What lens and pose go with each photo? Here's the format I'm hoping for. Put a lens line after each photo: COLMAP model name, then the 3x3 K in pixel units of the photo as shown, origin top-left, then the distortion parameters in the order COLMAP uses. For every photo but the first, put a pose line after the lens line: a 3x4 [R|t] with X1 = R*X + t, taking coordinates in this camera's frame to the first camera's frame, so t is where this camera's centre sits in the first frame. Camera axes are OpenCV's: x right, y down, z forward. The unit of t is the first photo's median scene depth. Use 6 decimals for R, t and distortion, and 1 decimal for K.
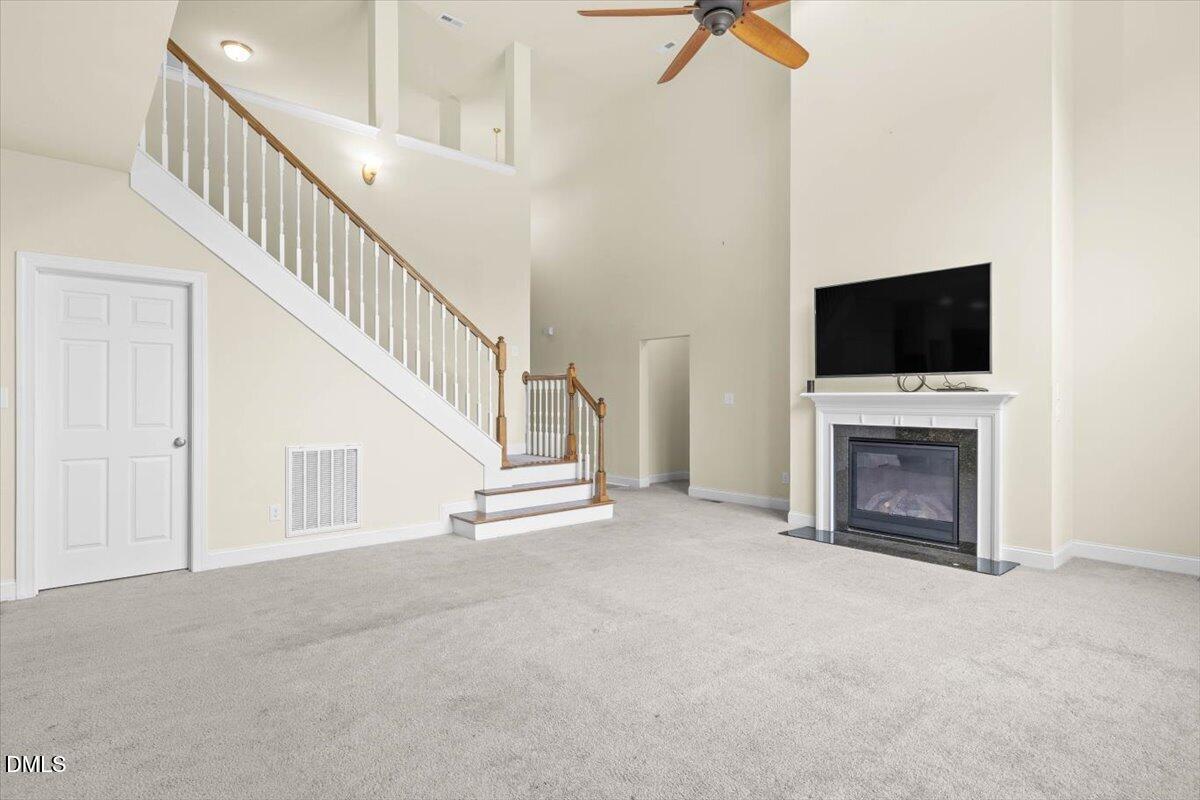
lens RADIAL K [[592.5, 0, 595.4], [0, 592.5, 402.3], [0, 0, 1]] dist [0.008307, 0.001048]
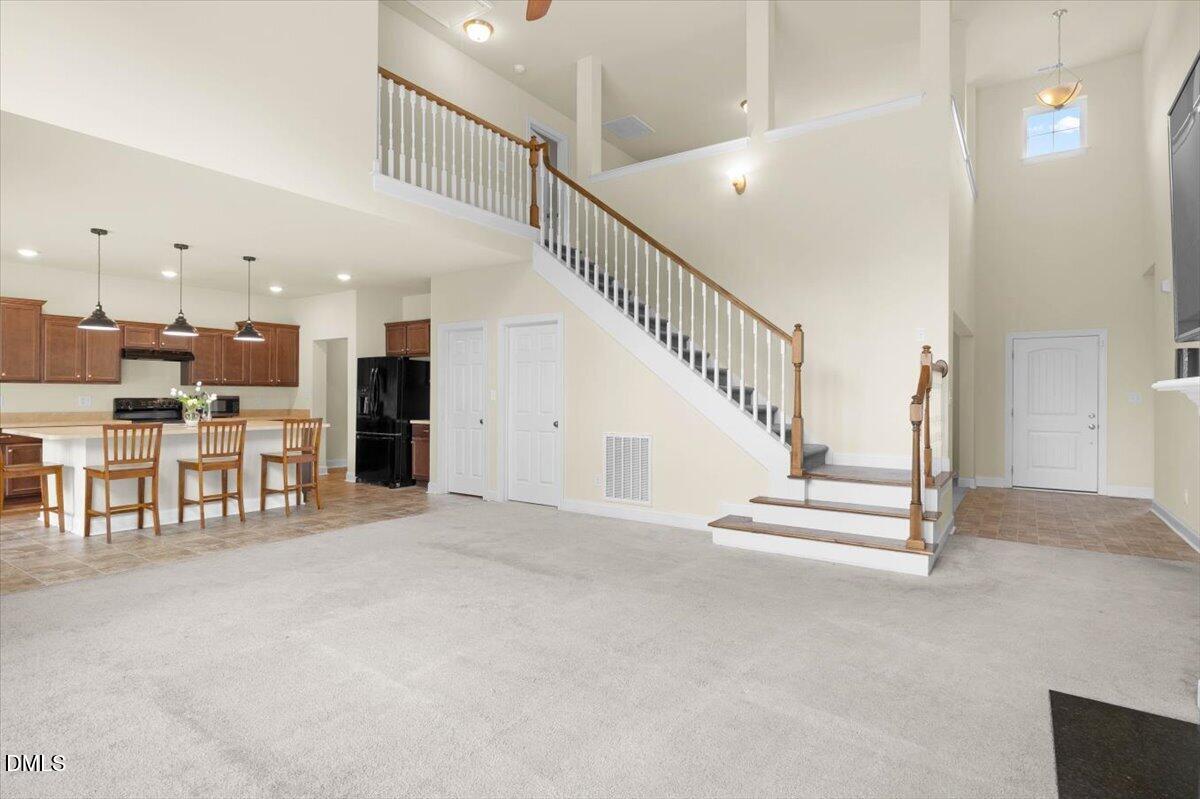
lens RADIAL K [[592.5, 0, 598.6], [0, 592.5, 397.2], [0, 0, 1]] dist [0.008307, 0.001048]
pose [[0.276273, -0.002880, -0.961075, 0.955114], [-0.010697, 0.999924, -0.006071, 0.006184], [0.961020, 0.011958, 0.276222, 0.801400]]
